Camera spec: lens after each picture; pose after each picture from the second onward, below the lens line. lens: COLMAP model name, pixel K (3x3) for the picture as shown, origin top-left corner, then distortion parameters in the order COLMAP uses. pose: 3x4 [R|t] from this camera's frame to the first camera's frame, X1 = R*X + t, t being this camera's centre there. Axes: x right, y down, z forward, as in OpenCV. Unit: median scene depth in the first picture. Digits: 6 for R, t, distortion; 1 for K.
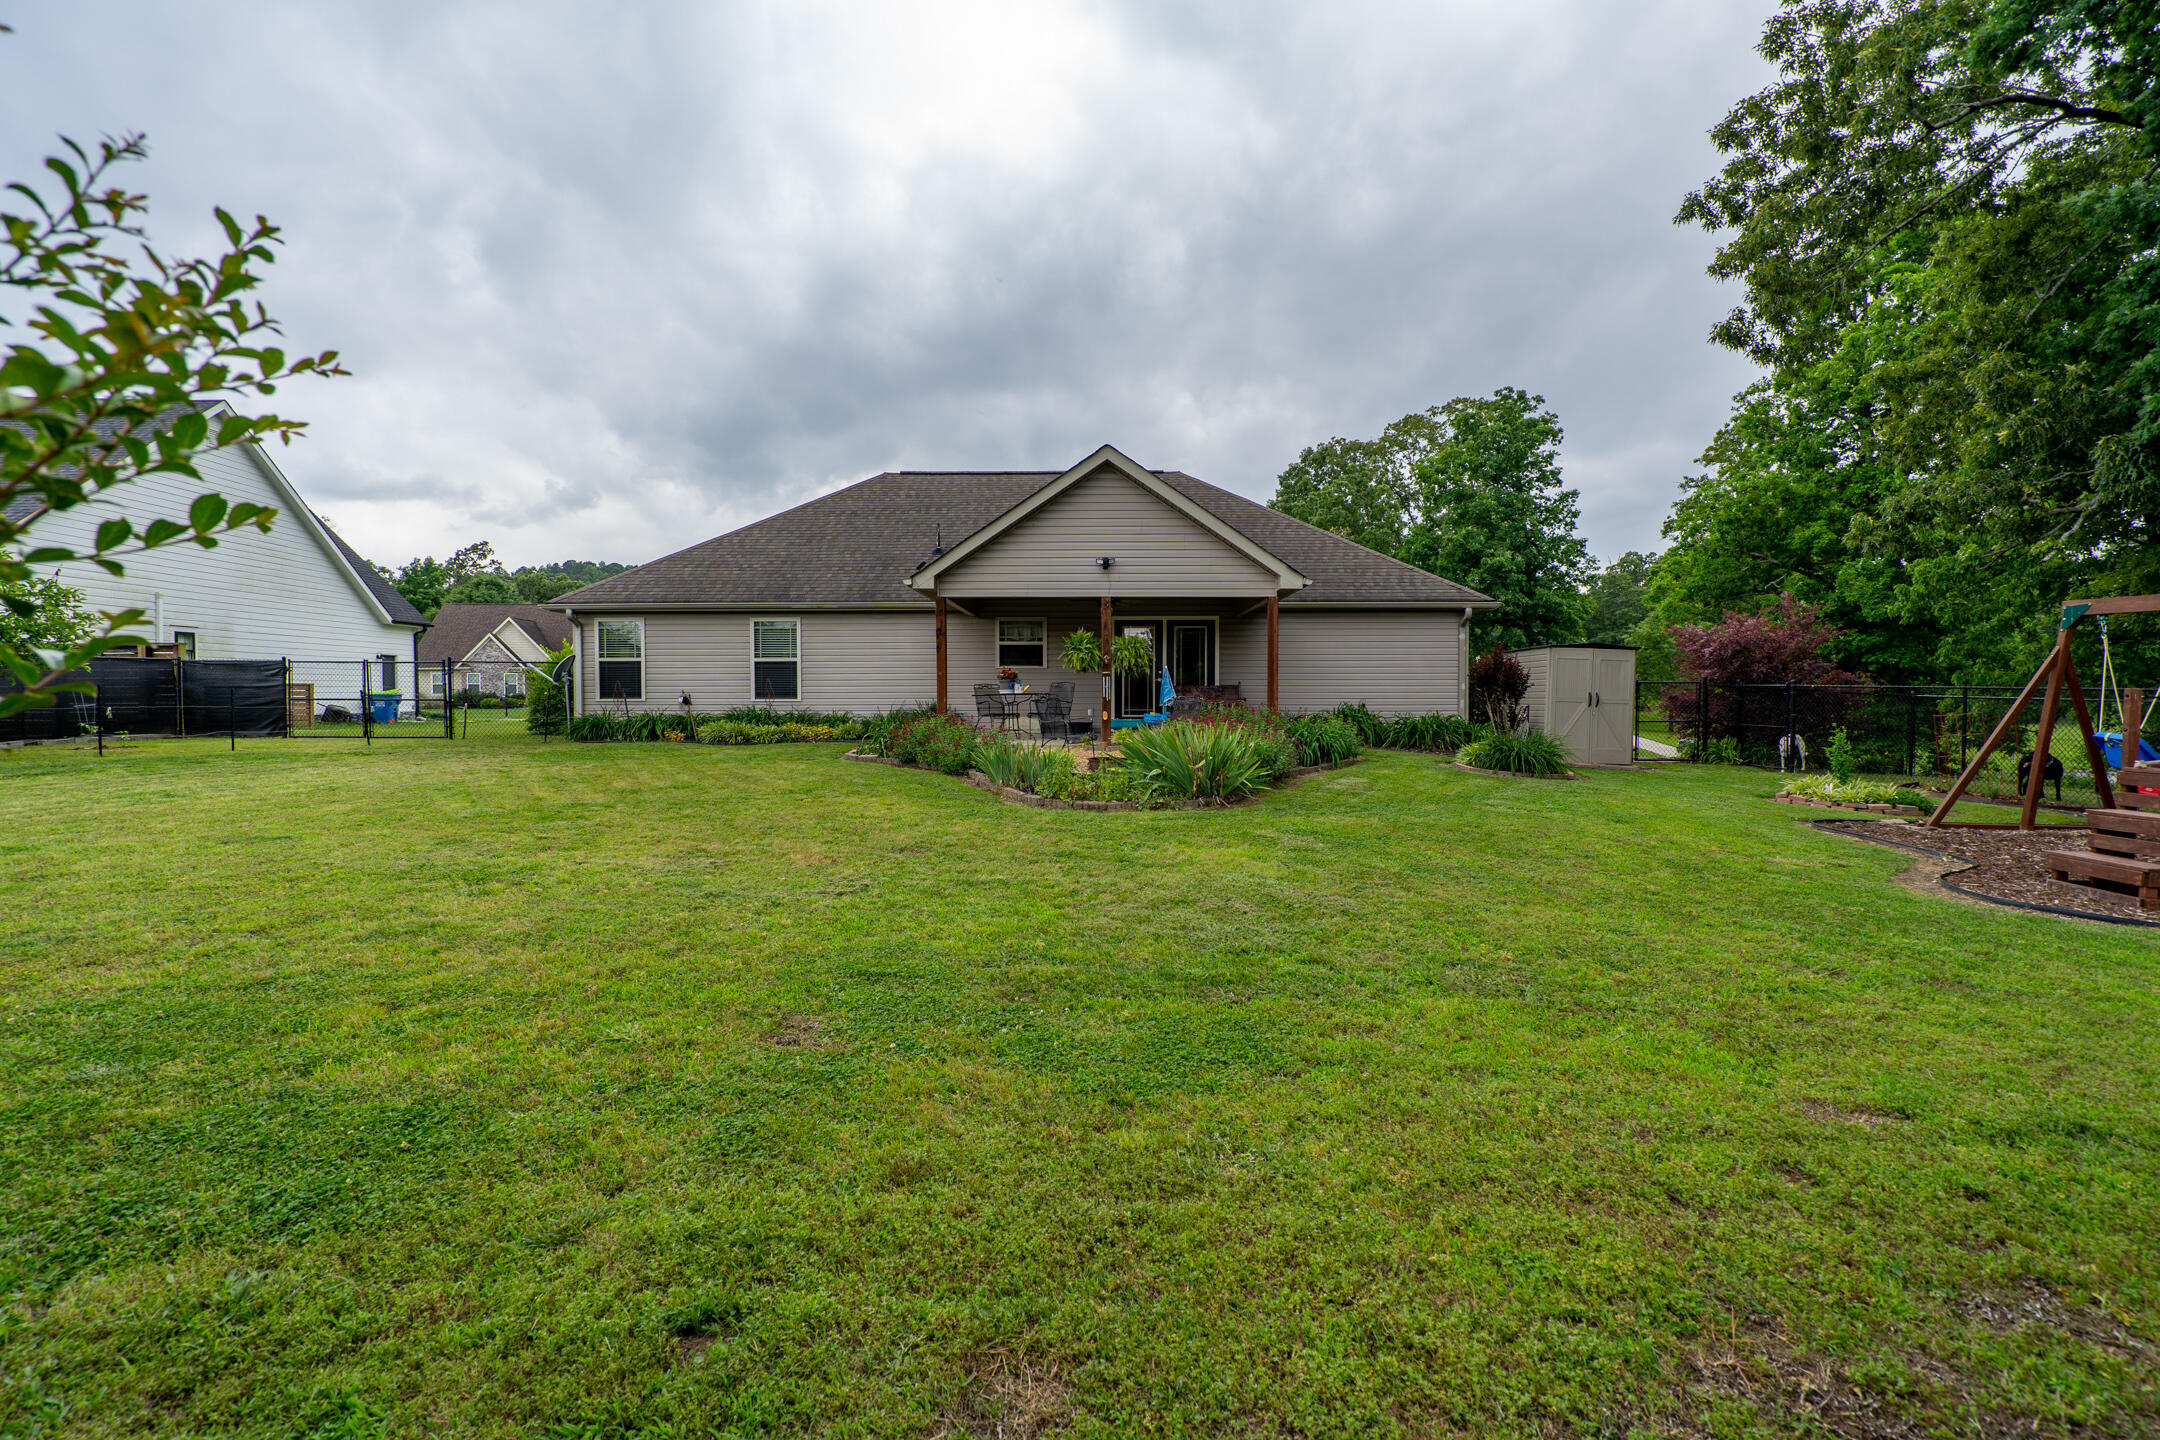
lens RADIAL K [[985.8, 0, 1096.2], [0, 985.8, 721.0], [0, 0, 1]] dist [-0.007353, 0.002712]
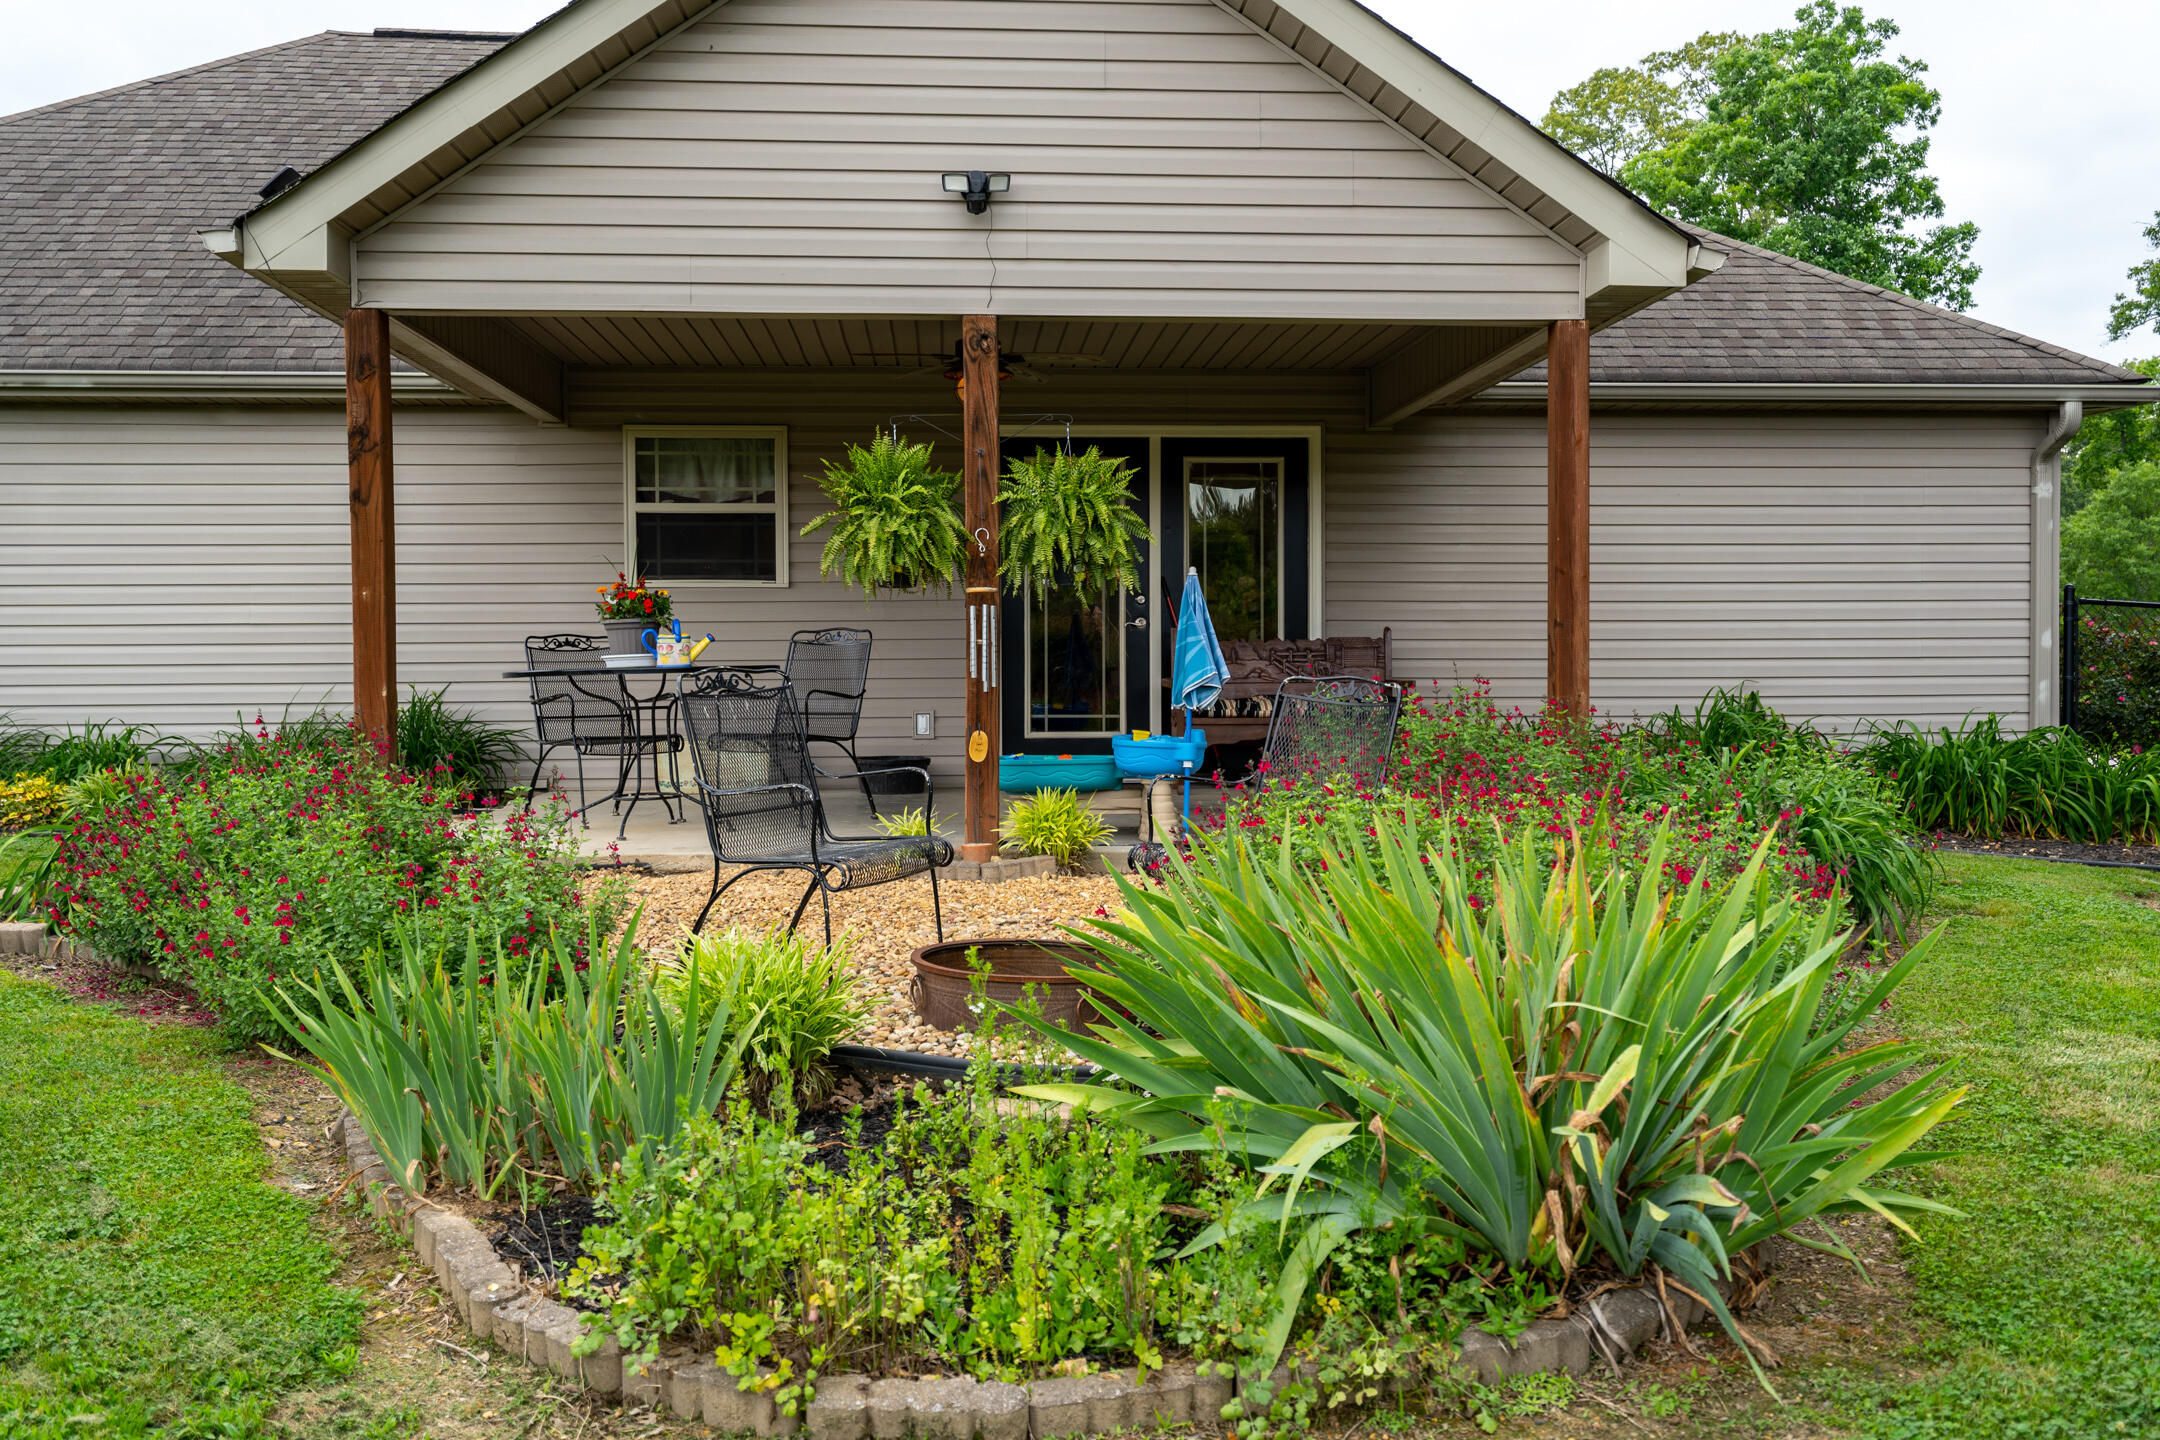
lens RADIAL K [[1959.9, 0, 1071.6], [0, 1959.9, 719.0], [0, 0, 1]] dist [0.011630, 0.000000]
pose [[0.997747, -0.006306, 0.066788, -0.001296], [0.006337, 0.999980, -0.000260, -0.010087], [-0.066785, 0.000683, 0.997767, 0.358134]]
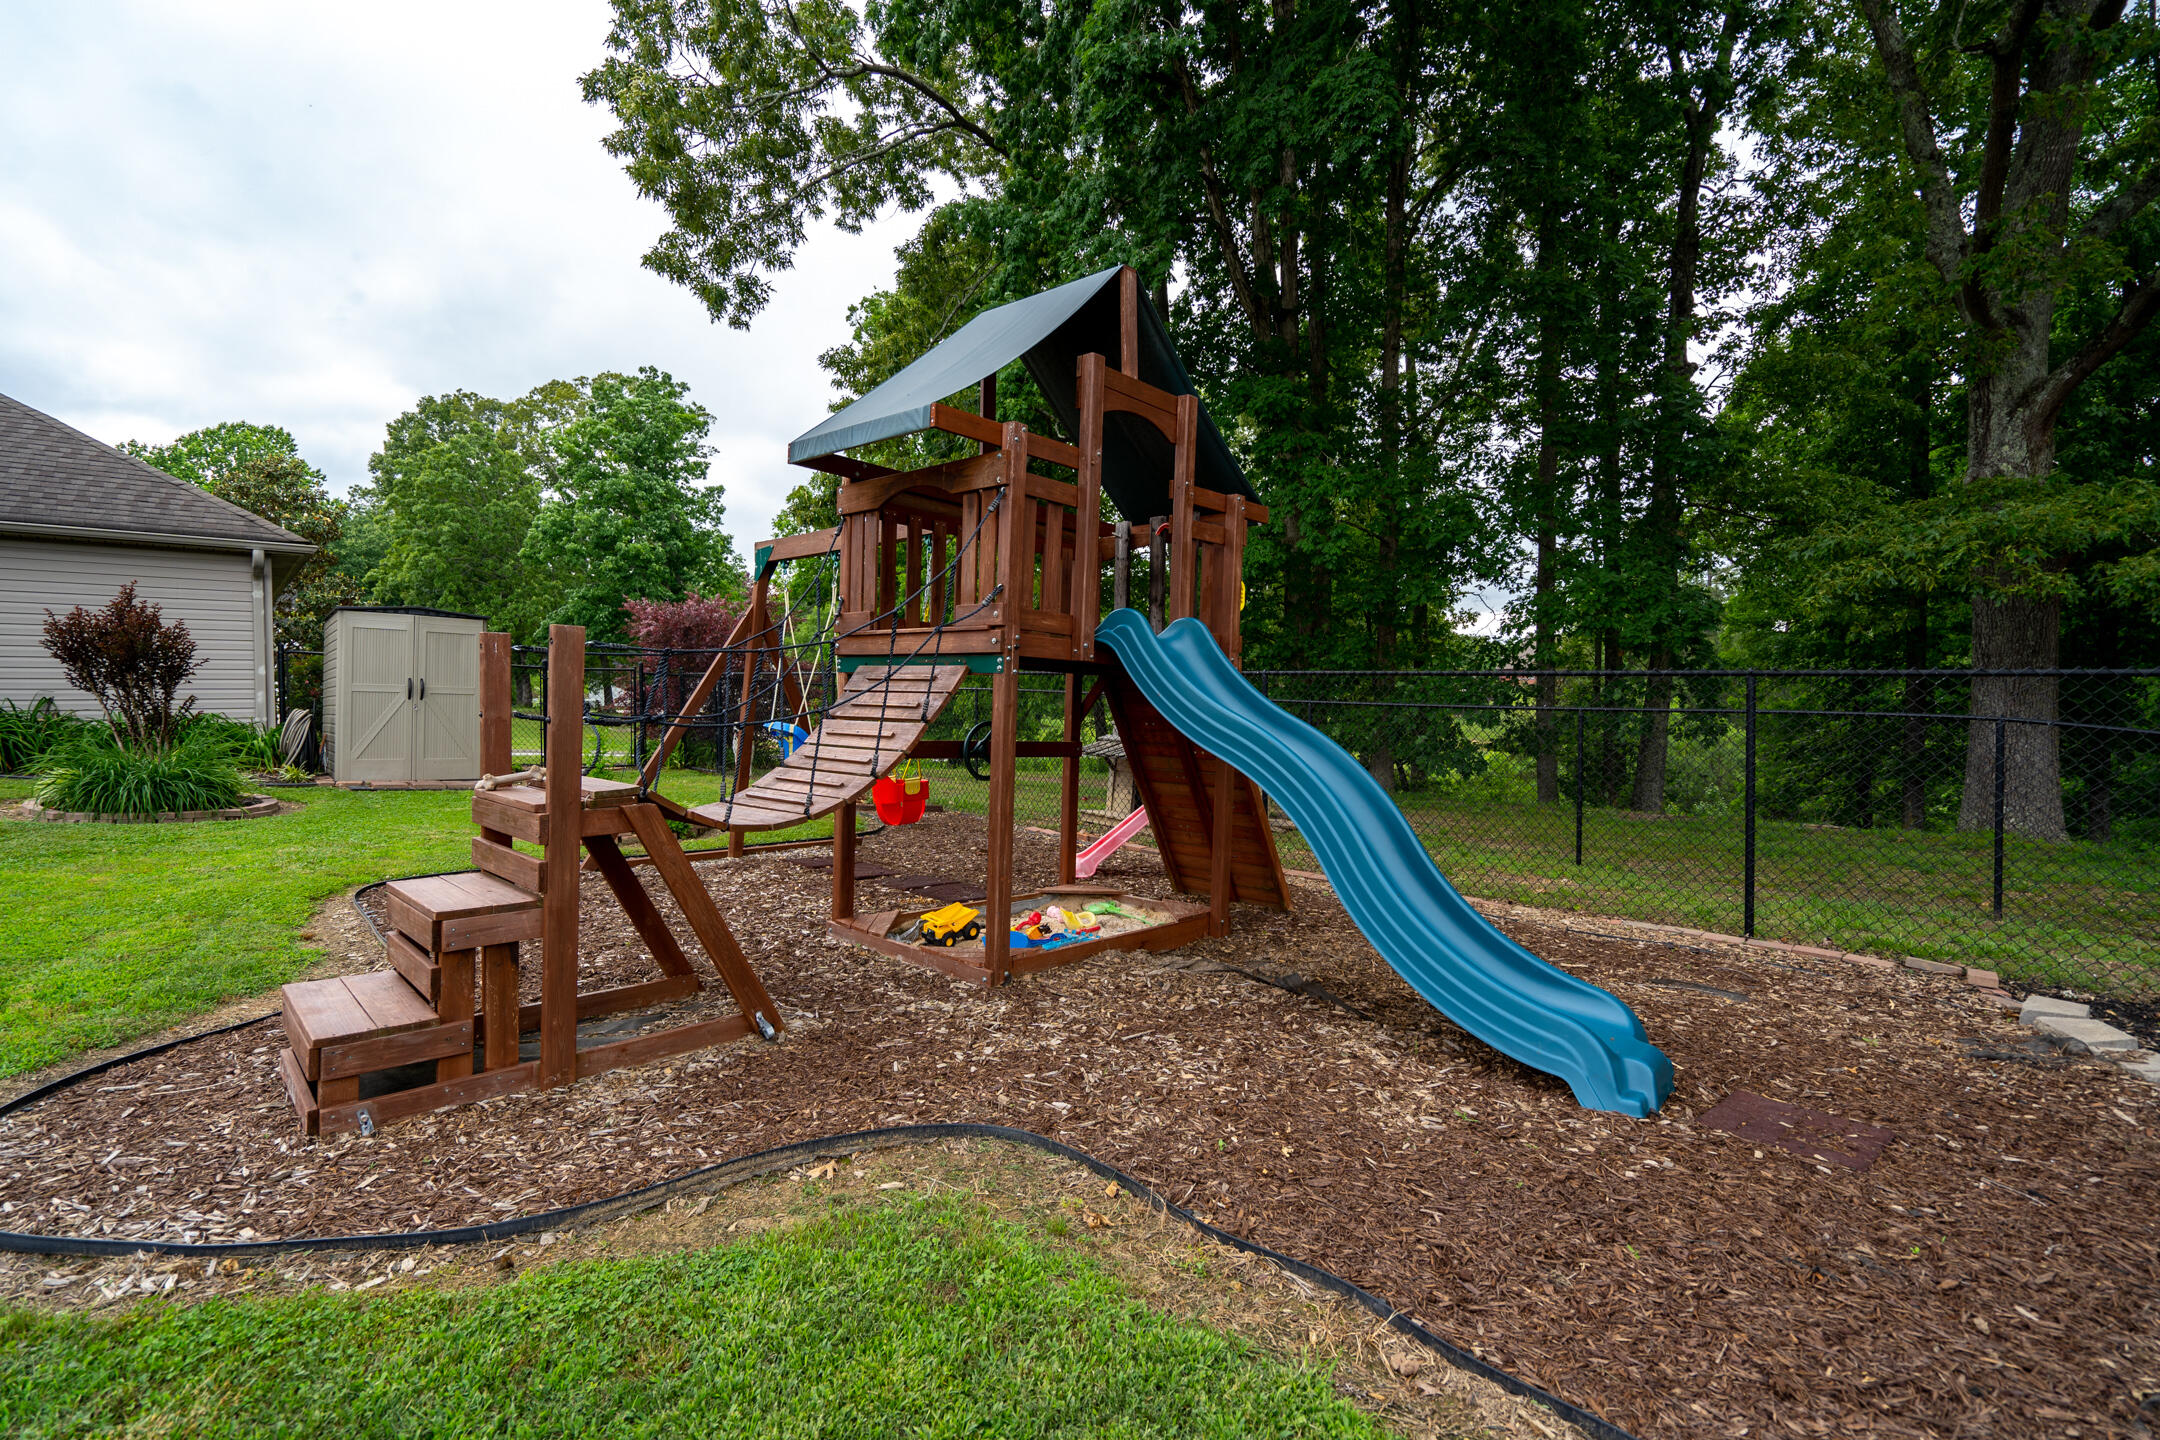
lens RADIAL K [[985.8, 0, 1065.5], [0, 985.8, 708.0], [0, 0, 1]] dist [-0.007353, 0.002712]
pose [[0.753124, -0.006285, 0.657848, 0.346862], [0.016539, 0.999819, -0.009382, 0.008035], [-0.657670, 0.017946, 0.753092, 0.133951]]
